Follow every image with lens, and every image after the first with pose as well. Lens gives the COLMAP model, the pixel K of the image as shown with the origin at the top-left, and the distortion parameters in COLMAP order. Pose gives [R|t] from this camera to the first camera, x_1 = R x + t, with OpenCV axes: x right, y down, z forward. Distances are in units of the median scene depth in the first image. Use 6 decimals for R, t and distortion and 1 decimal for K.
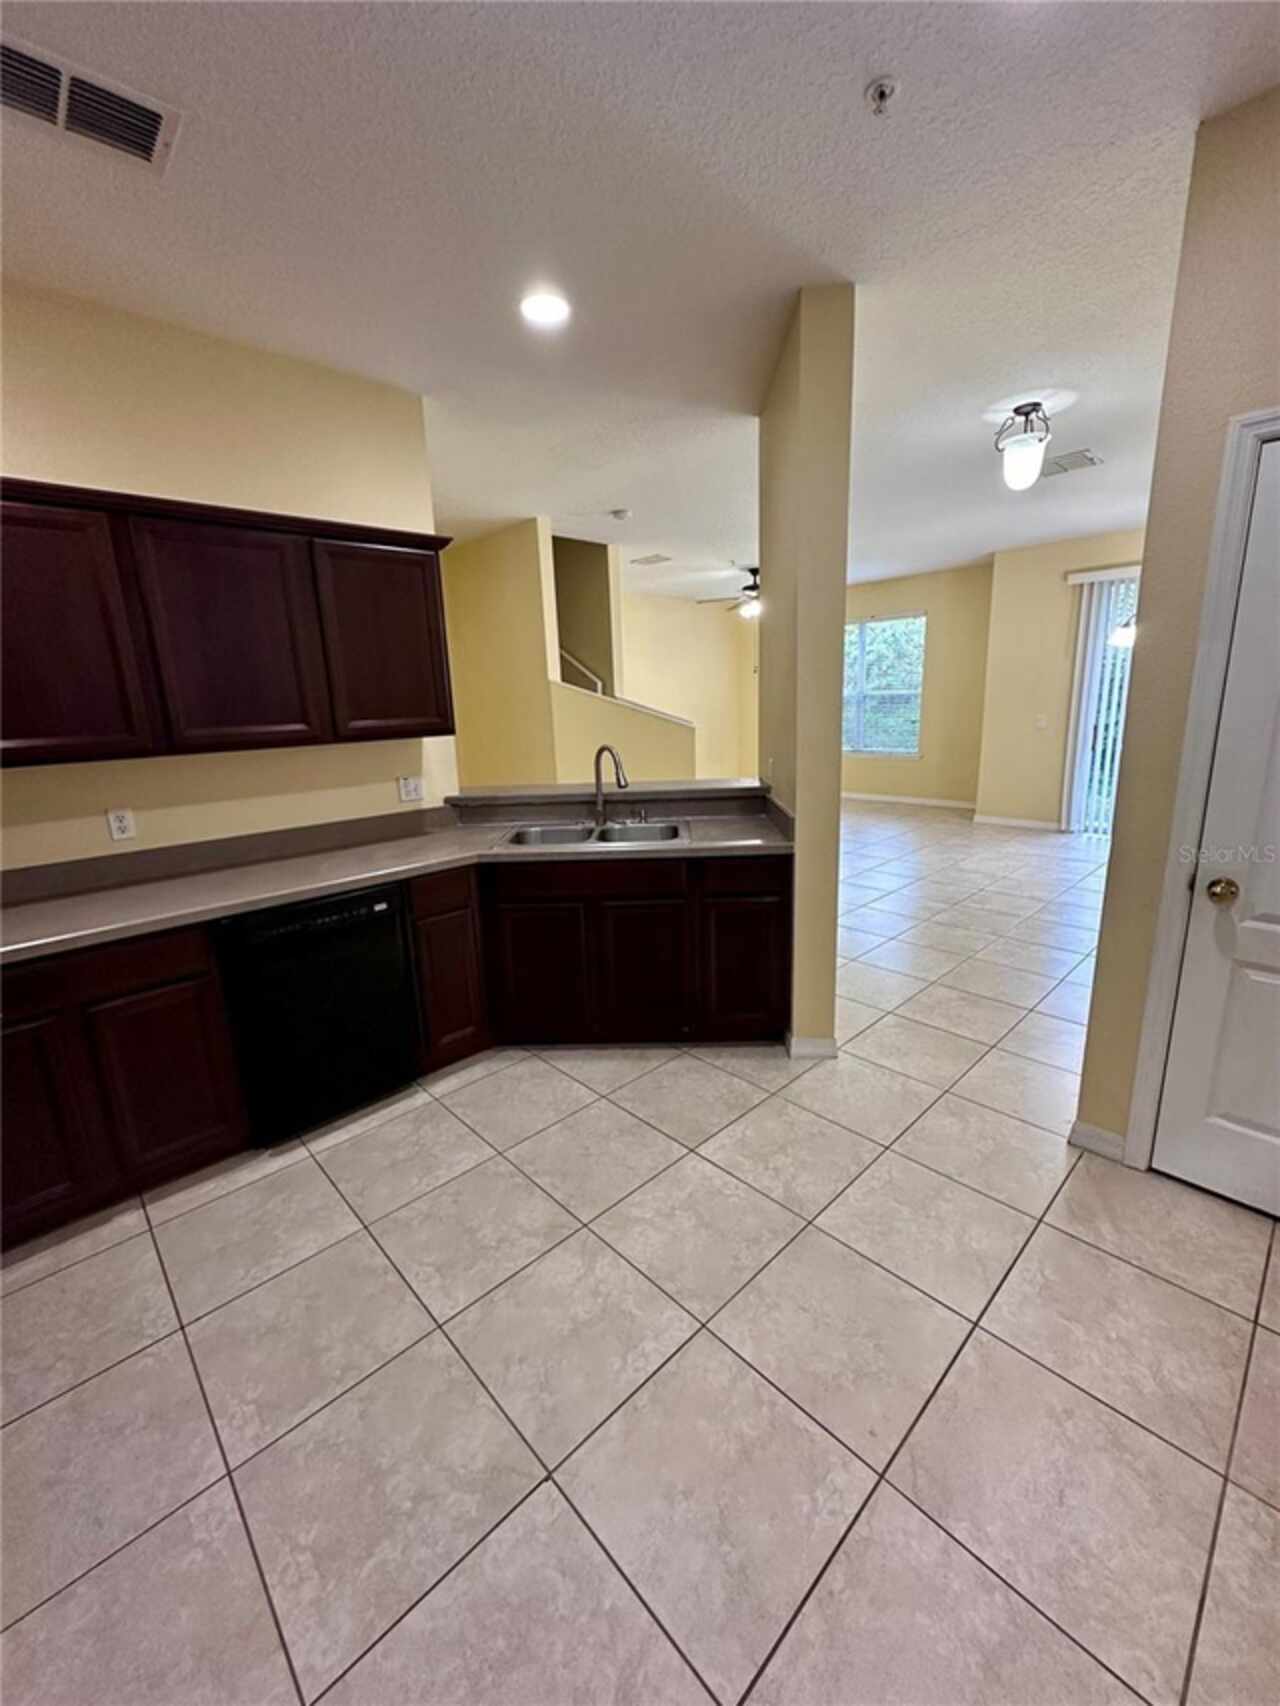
lens RADIAL K [[675.7, 0, 646.7], [0, 675.7, 851.7], [0, 0, 1]] dist [0.000204, 0.000189]
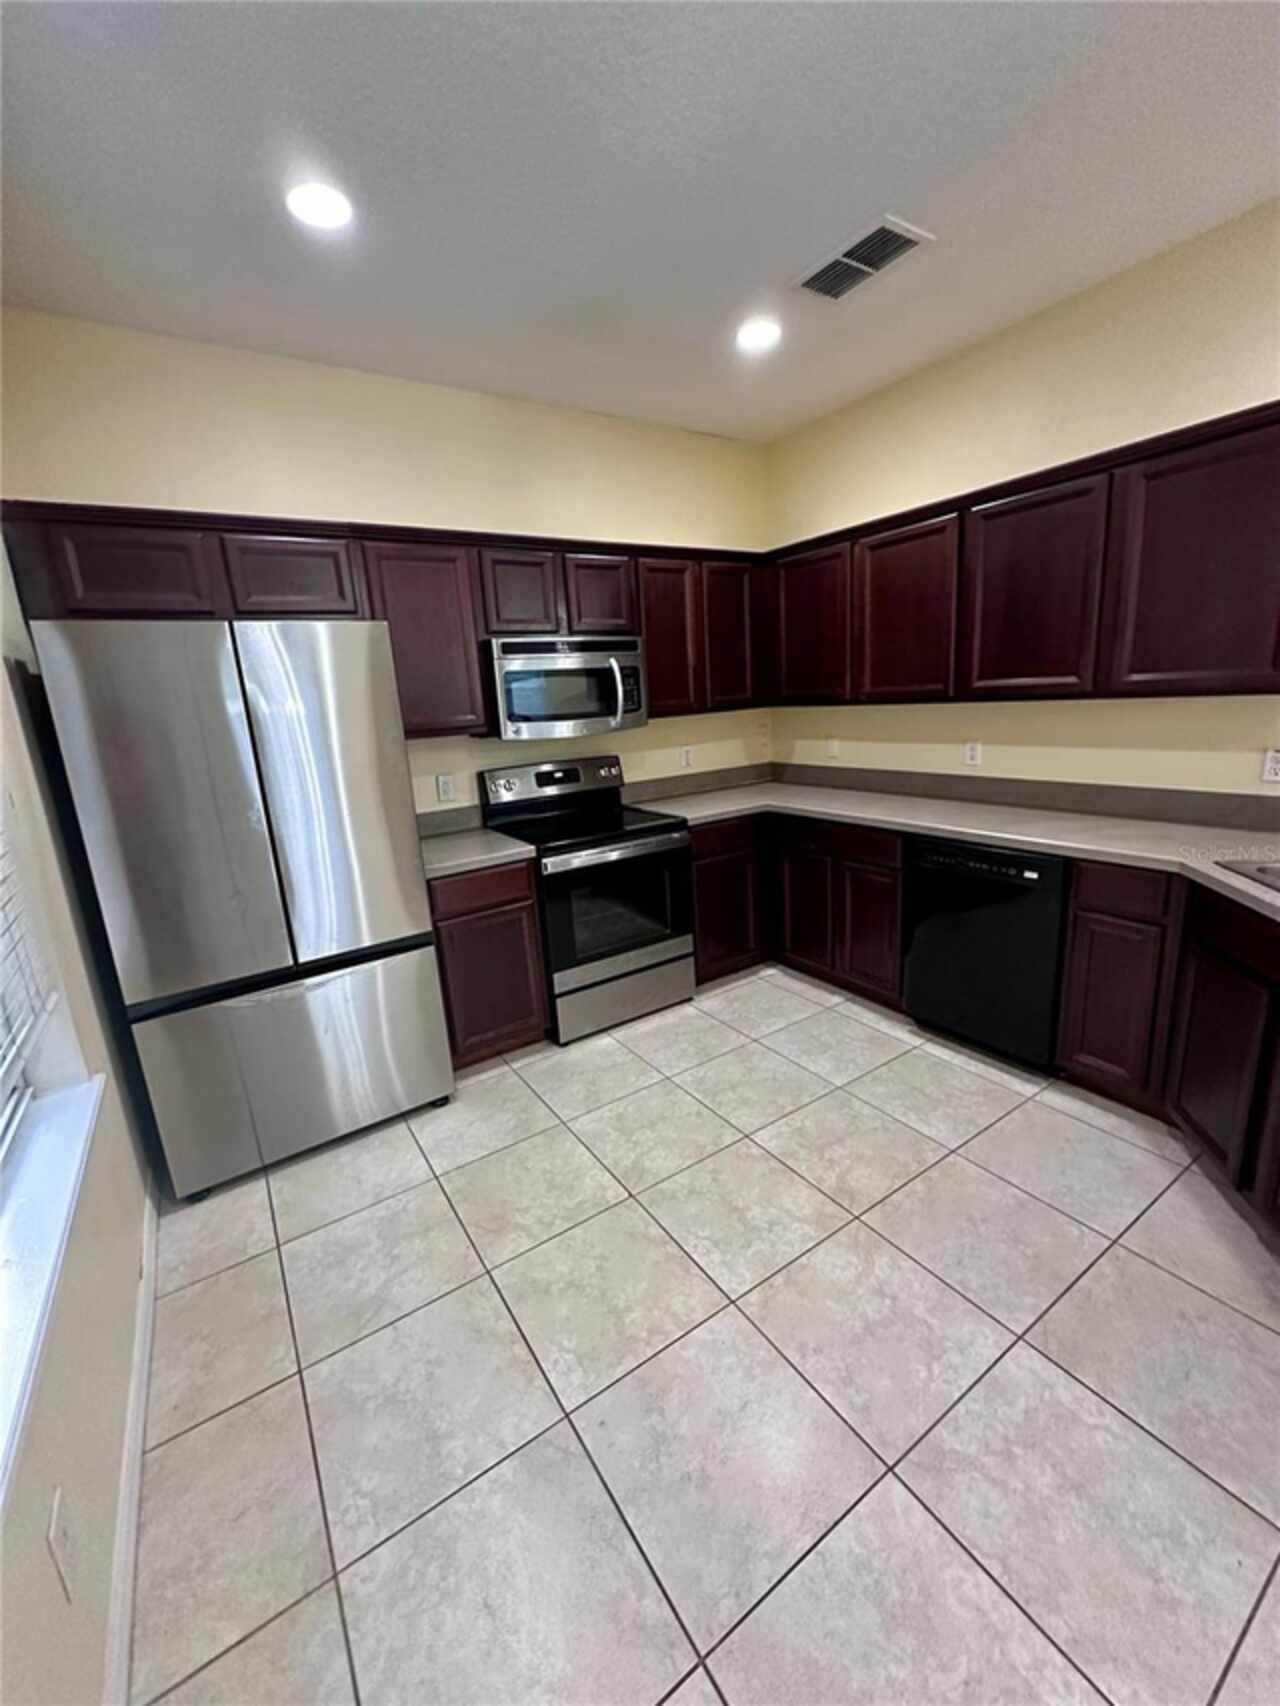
lens RADIAL K [[681.2, 0, 640.0], [0, 681.2, 853.0], [0, 0, 1]] dist [0.001583, 0.000547]
pose [[-0.175182, 0.271116, -0.946471, 0.651171], [-0.151308, 0.942503, 0.297984, -0.162528], [0.972840, 0.195410, -0.124087, 0.621650]]
